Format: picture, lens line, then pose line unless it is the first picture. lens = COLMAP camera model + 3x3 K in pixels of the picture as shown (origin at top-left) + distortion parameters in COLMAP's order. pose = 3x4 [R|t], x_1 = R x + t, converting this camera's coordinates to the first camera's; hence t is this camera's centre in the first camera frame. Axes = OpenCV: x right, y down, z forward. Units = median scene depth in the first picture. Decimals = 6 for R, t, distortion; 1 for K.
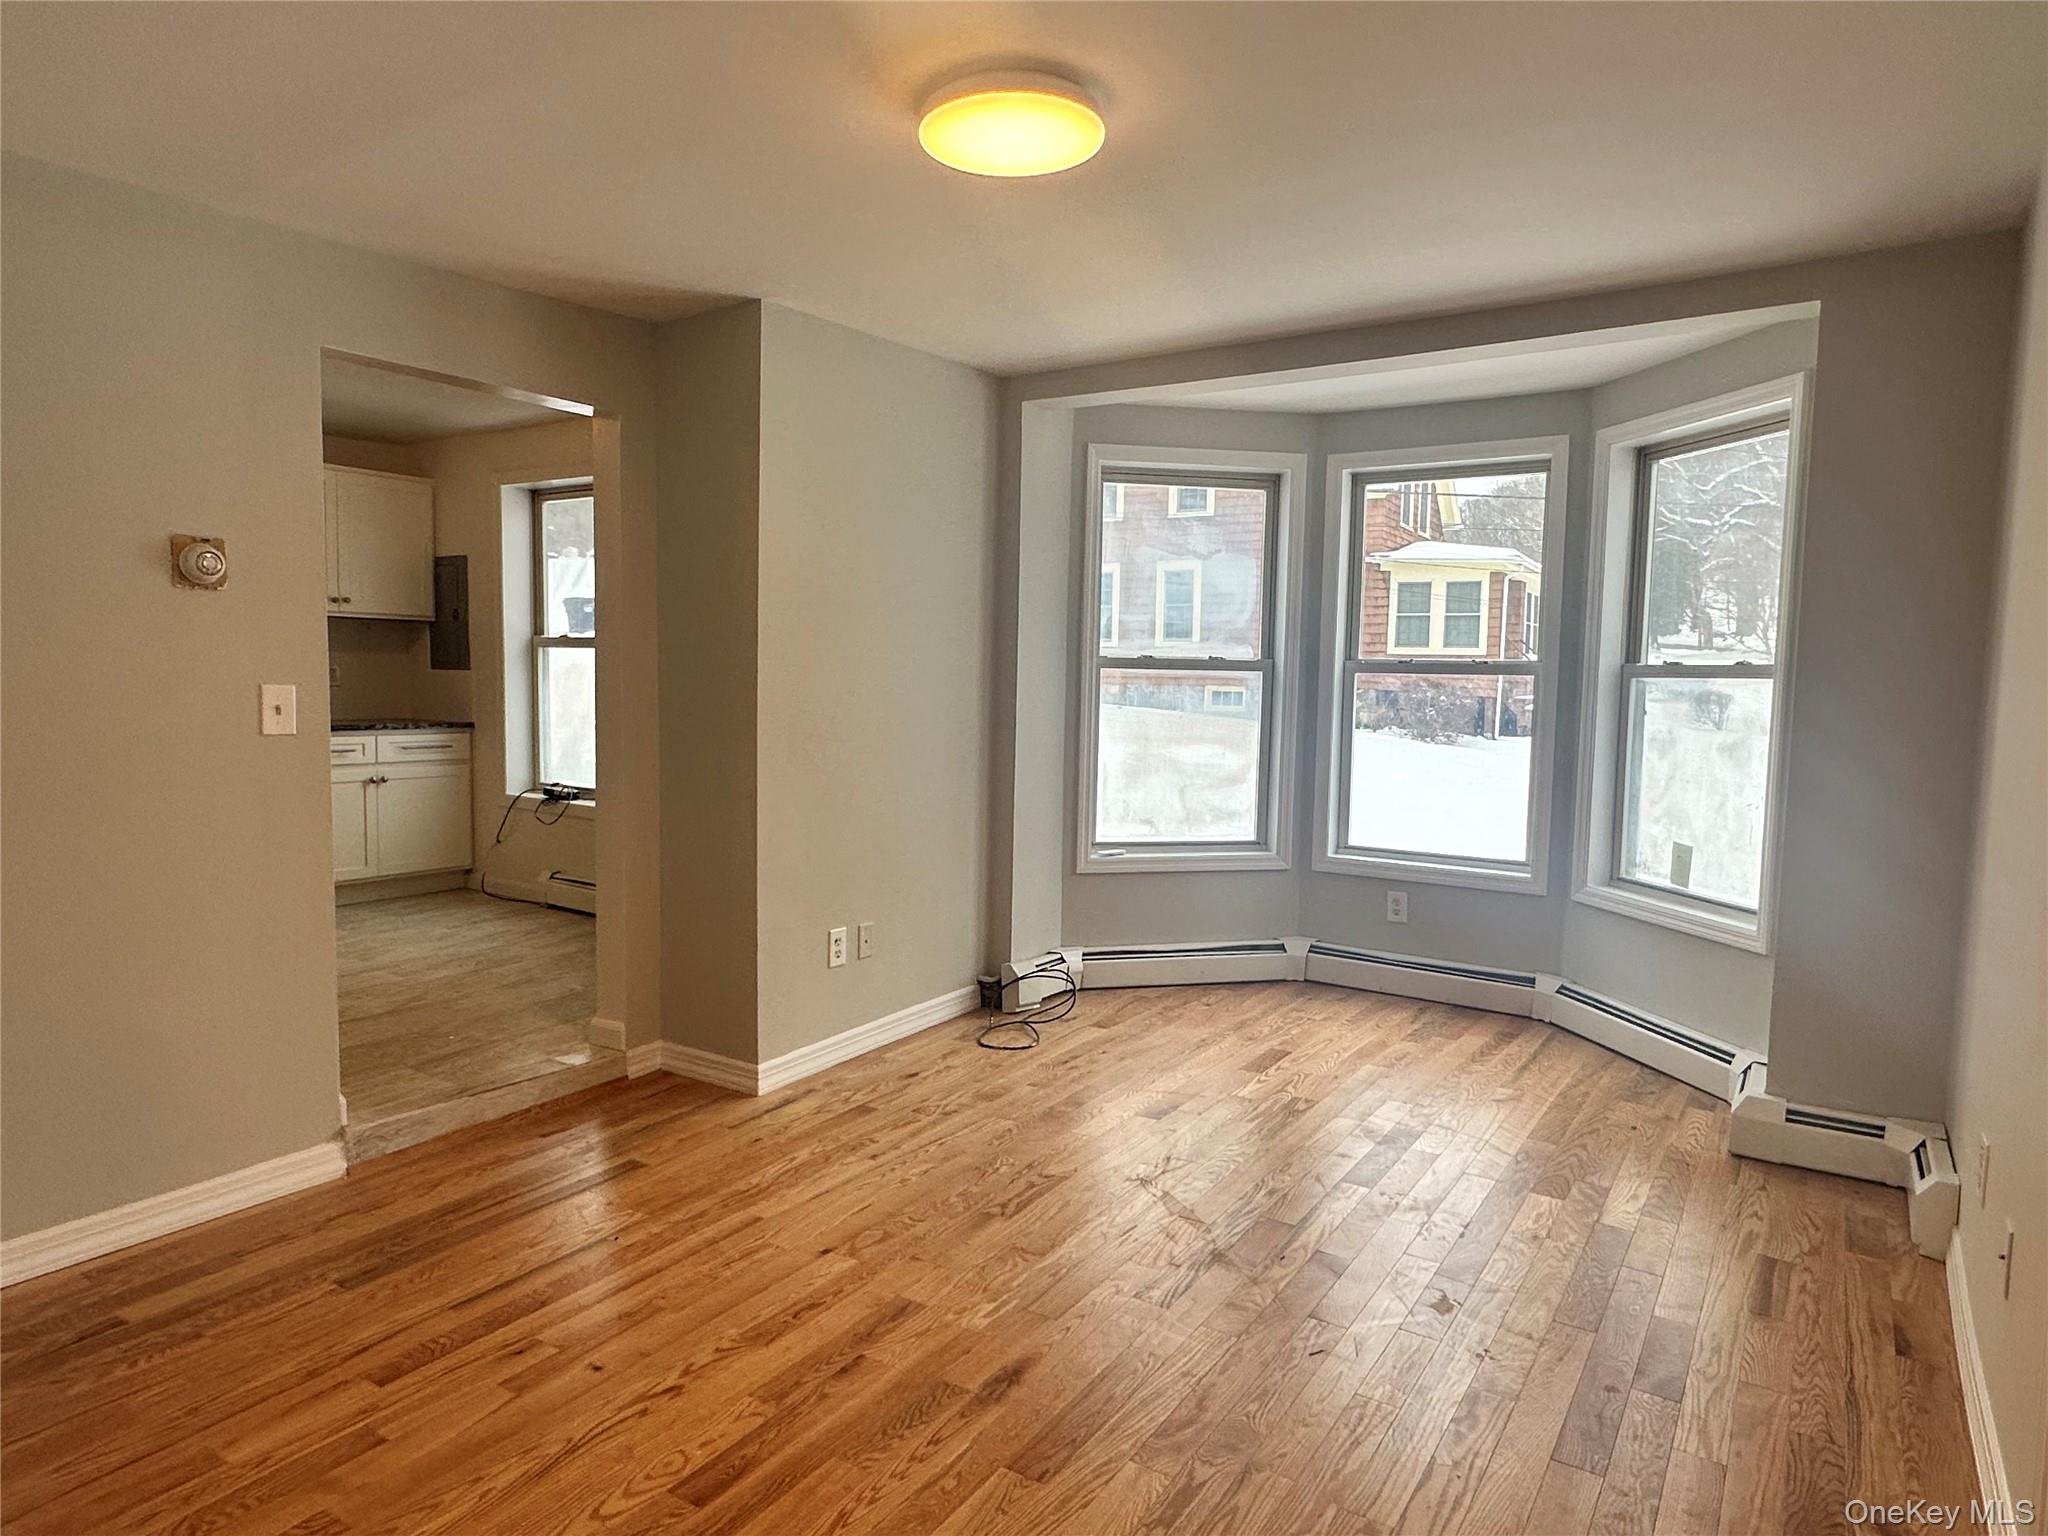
lens RADIAL K [[1232.4, 0, 1024.0], [0, 1232.4, 768.0], [0, 0, 1]] dist [0.000110, -0.000029]
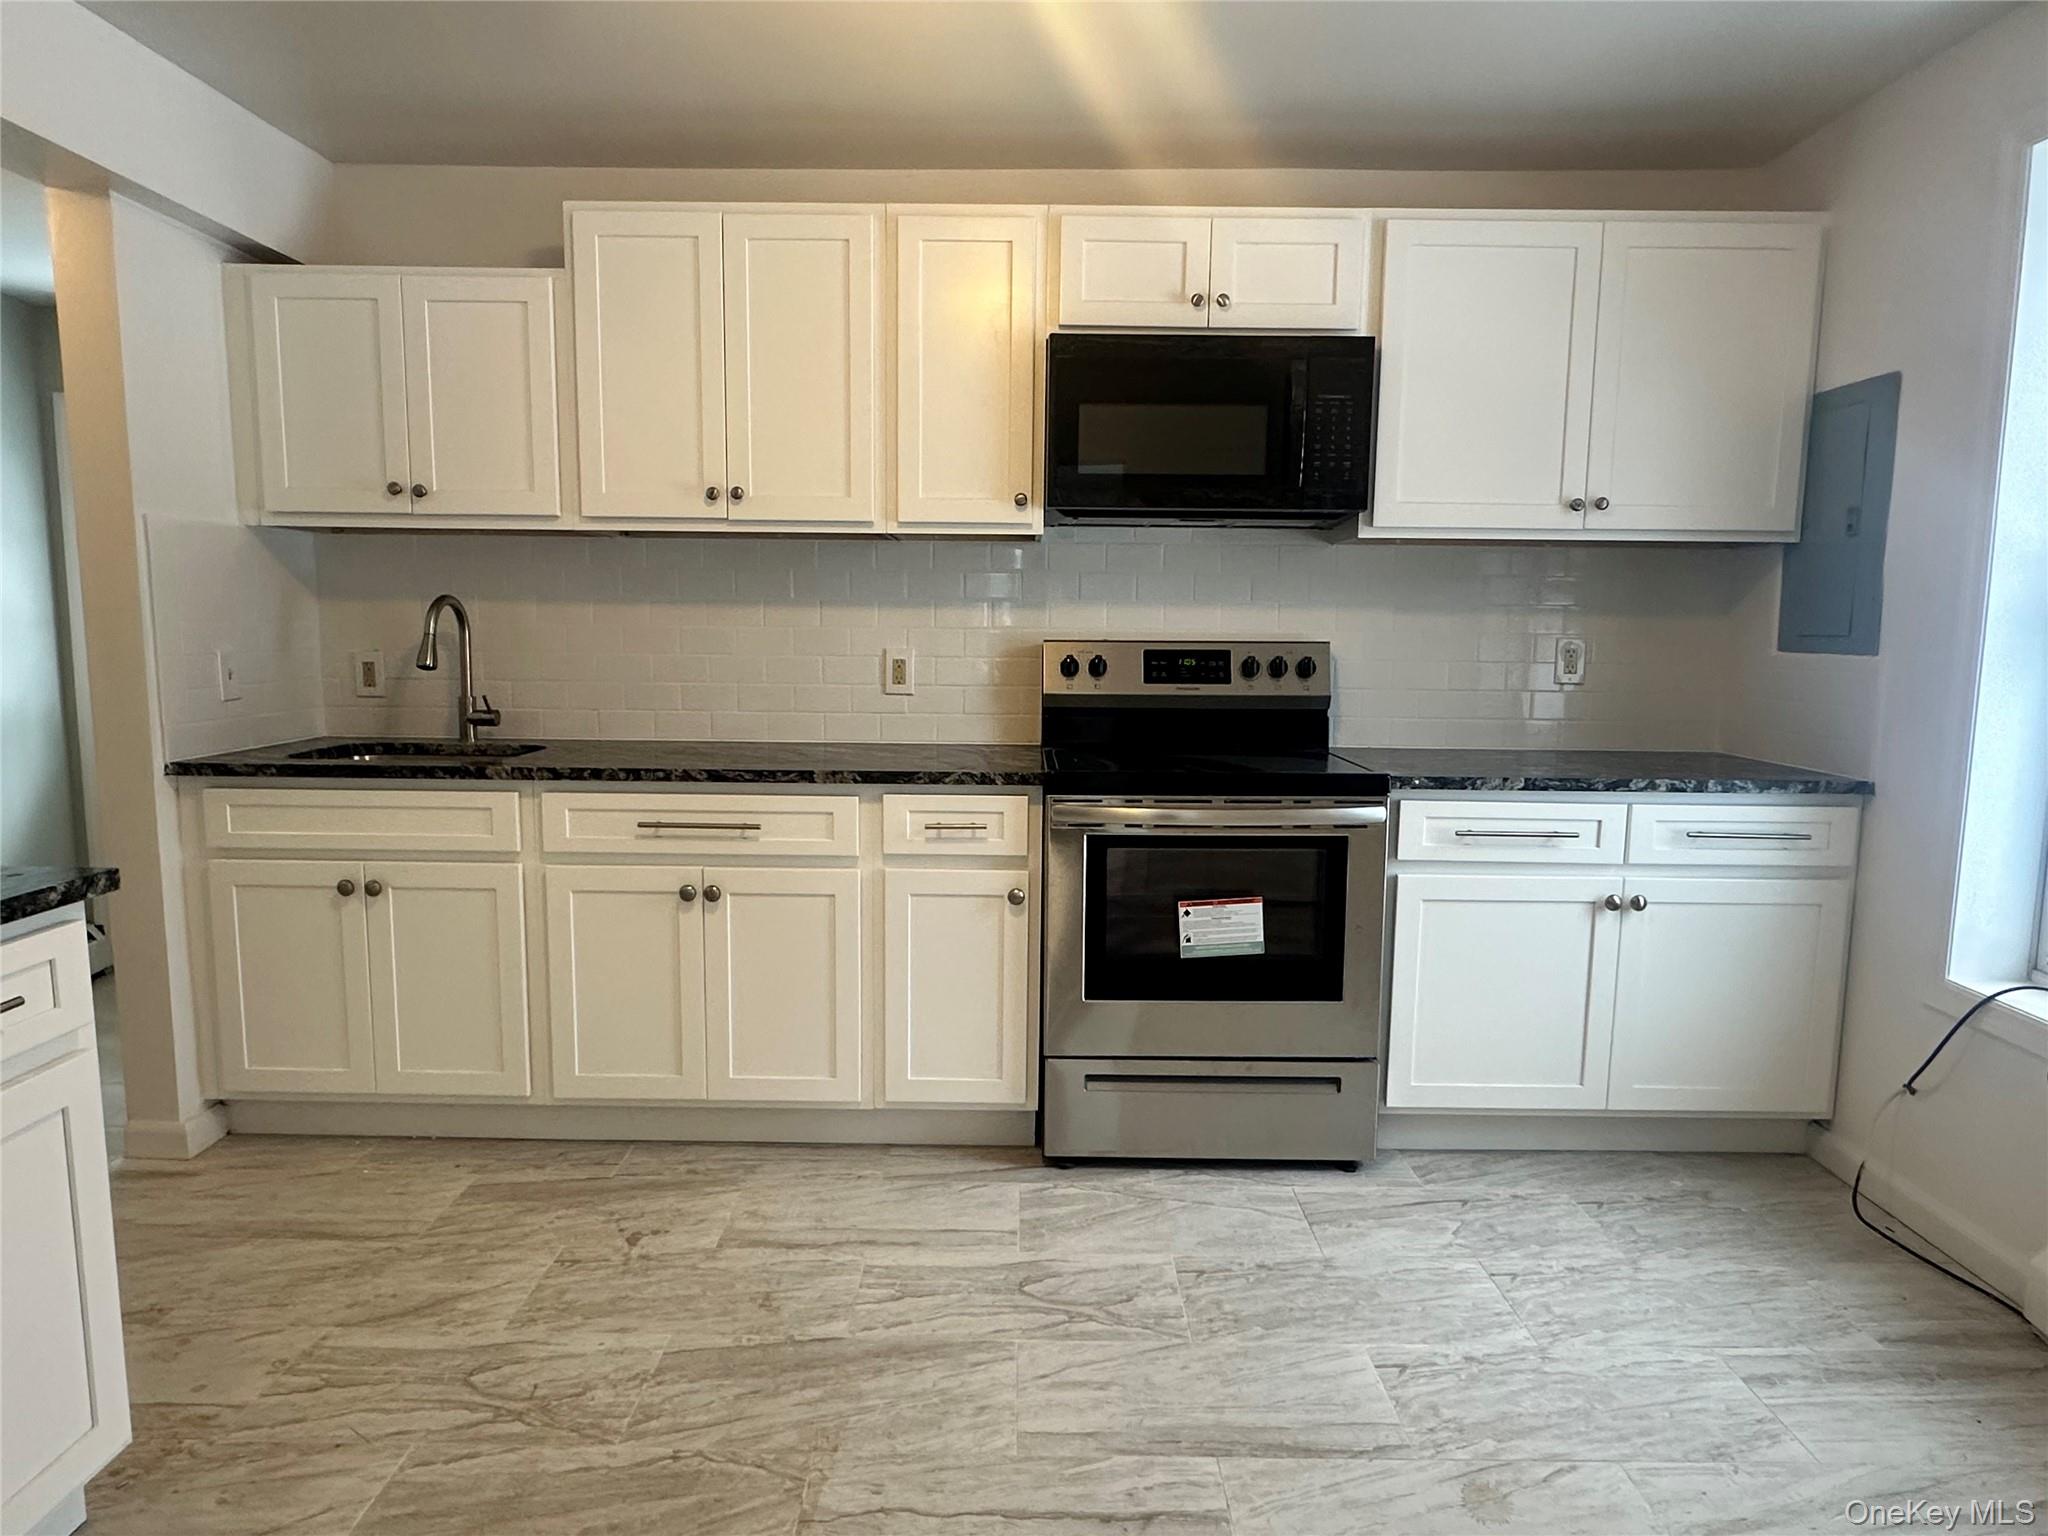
lens RADIAL K [[1258.8, 0, 1019.7], [0, 1258.8, 782.7], [0, 0, 1]] dist [-0.000628, -0.000396]
pose [[0.543401, 0.089359, -0.834704, -0.257751], [-0.065470, 0.995801, 0.063983, -0.046508], [0.836916, 0.019880, 0.546970, 0.547495]]
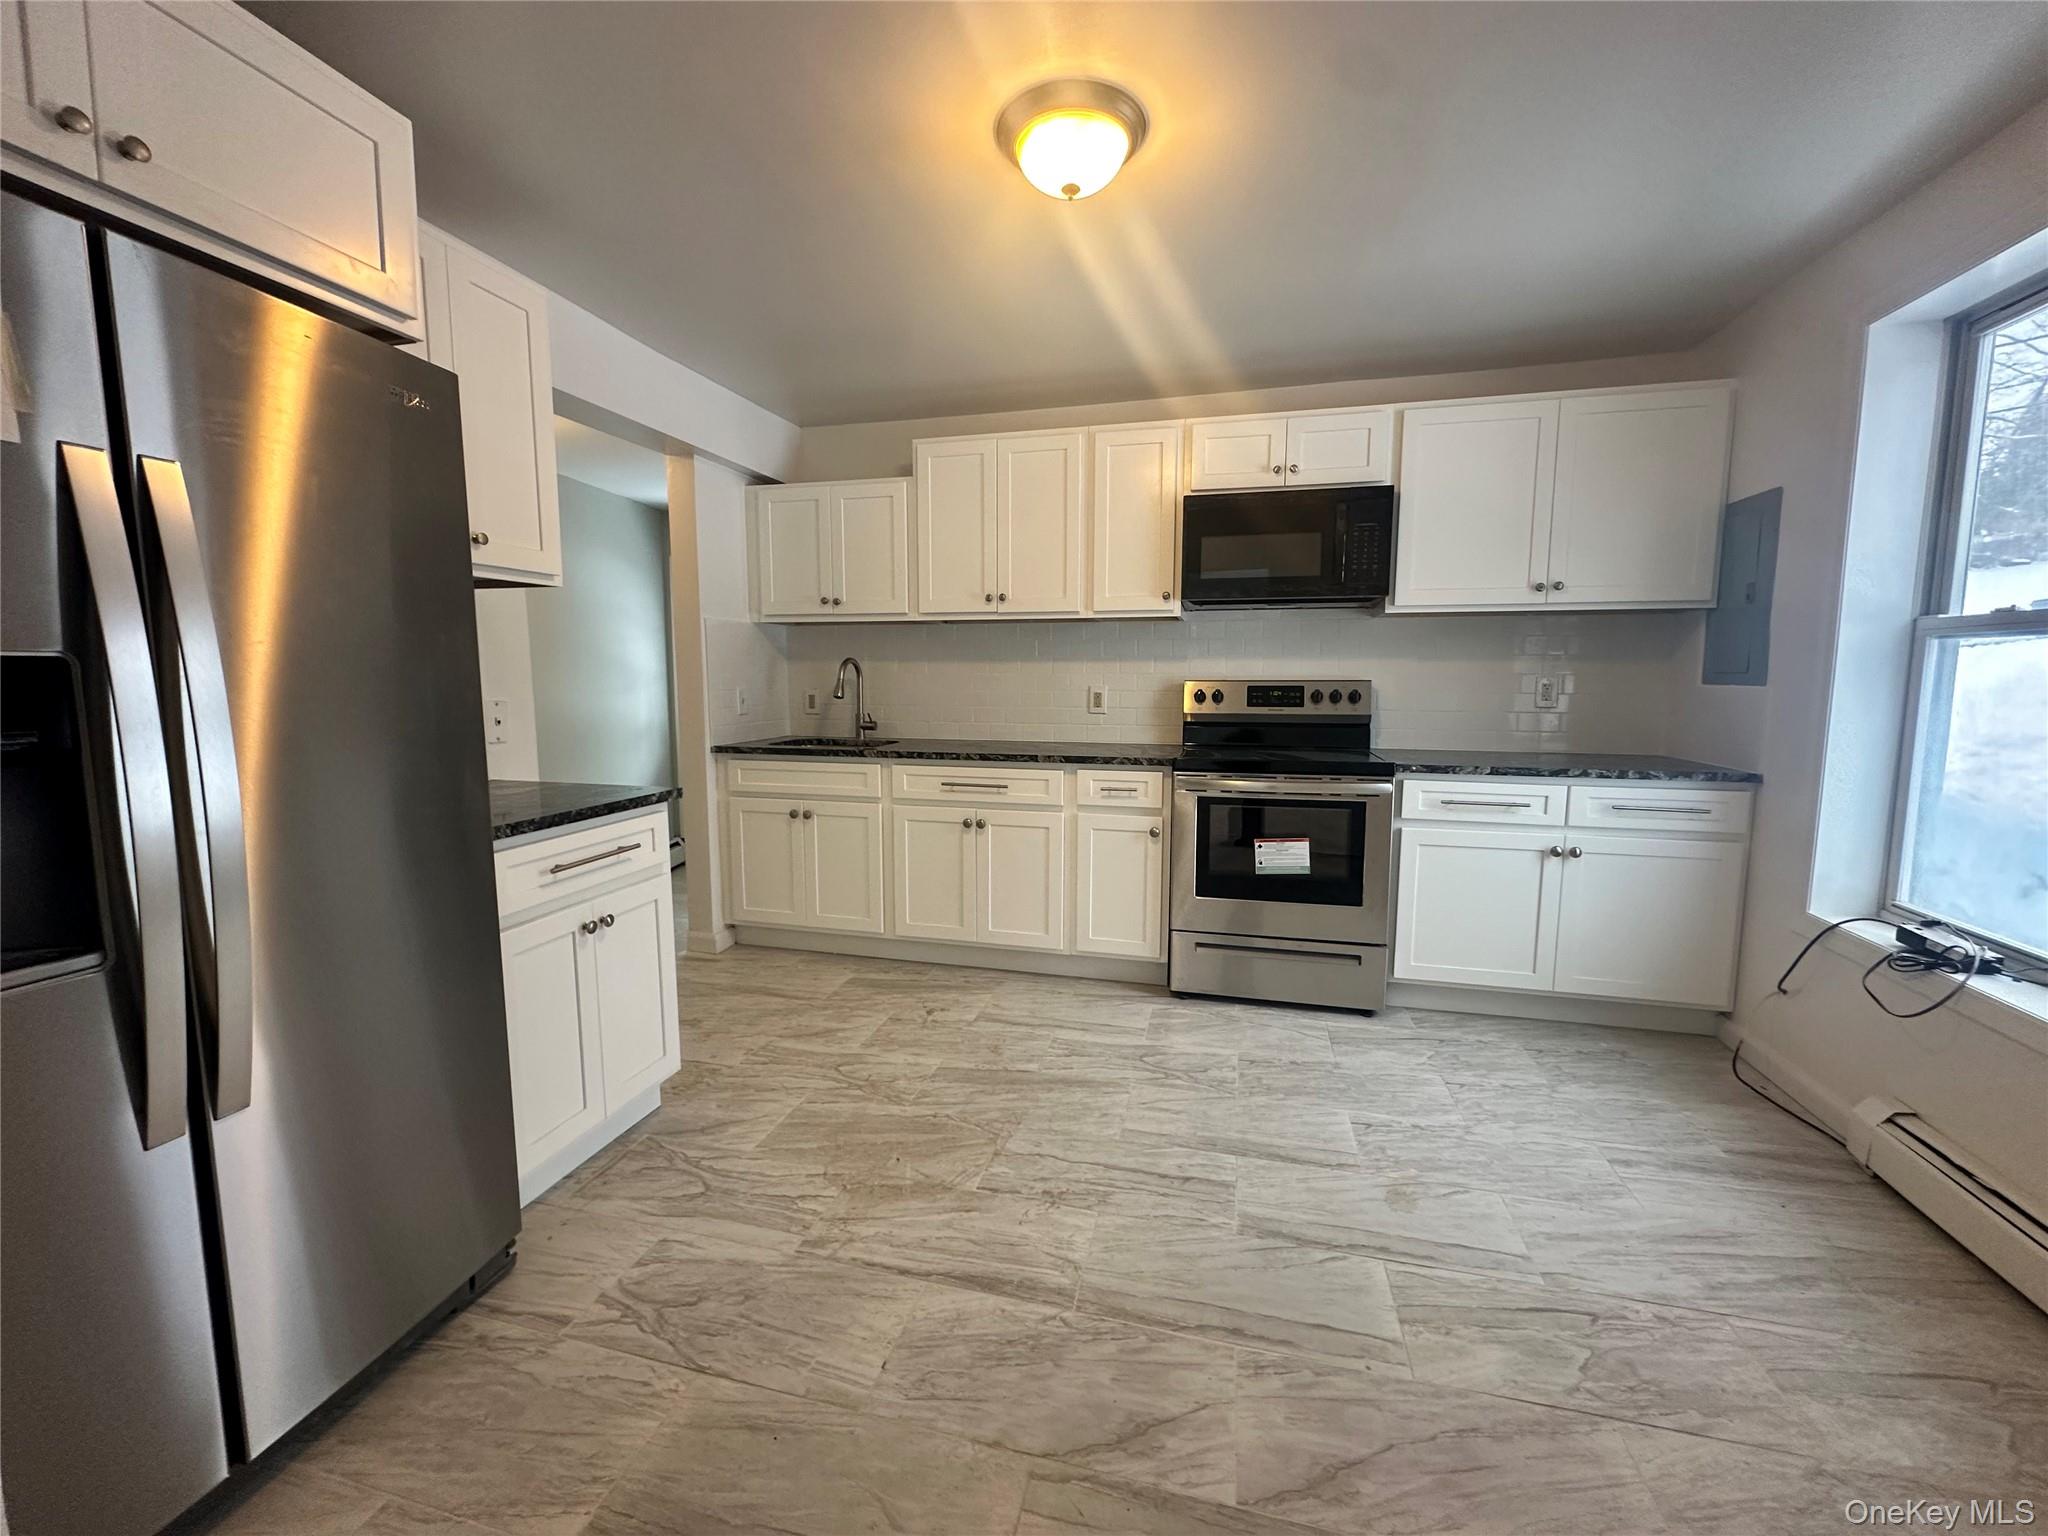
lens RADIAL K [[821.4, 0, 1024.0], [0, 821.4, 768.0], [0, 0, 1]] dist [-0.000099, 0.000097]
pose [[0.321104, 0.084420, -0.943274, -0.196557], [-0.070433, 0.995389, 0.065108, -0.042042], [0.944421, 0.045531, 0.325569, 0.557490]]
